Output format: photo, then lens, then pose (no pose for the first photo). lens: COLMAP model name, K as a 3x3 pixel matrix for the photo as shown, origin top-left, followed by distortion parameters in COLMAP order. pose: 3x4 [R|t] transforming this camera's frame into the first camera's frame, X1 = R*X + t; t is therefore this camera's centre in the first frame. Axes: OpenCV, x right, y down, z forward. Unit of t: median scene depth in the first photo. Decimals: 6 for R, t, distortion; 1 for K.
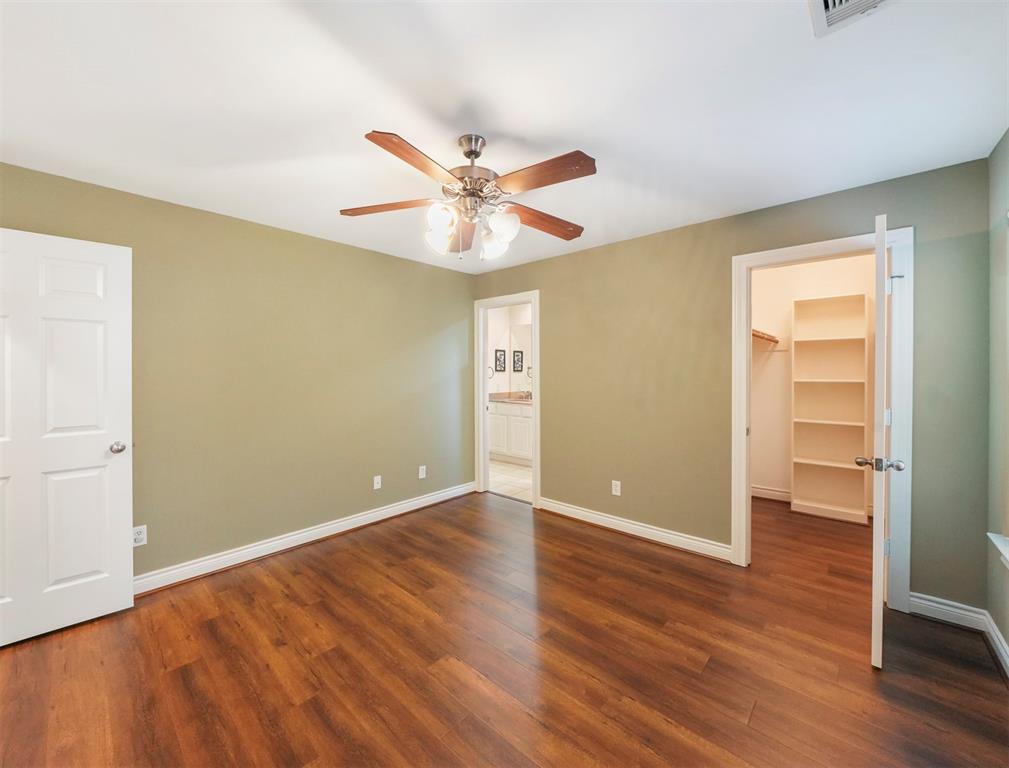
lens RADIAL K [[404.7, 0, 483.0], [0, 404.7, 373.6], [0, 0, 1]] dist [-0.019138, 0.002299]
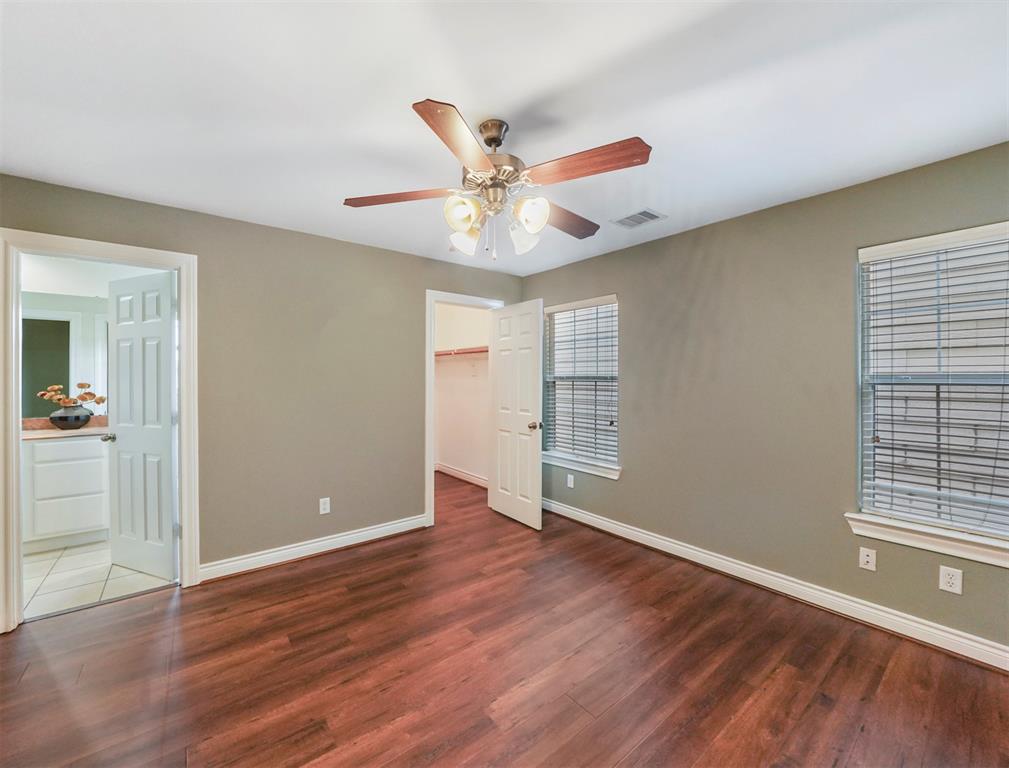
lens RADIAL K [[404.7, 0, 505.0], [0, 404.7, 380.5], [0, 0, 1]] dist [-0.019138, 0.002299]
pose [[0.138167, -0.005698, 0.990393, -0.624551], [0.009360, 0.999946, 0.004448, -0.000904], [-0.990365, 0.008656, 0.138213, 0.566070]]
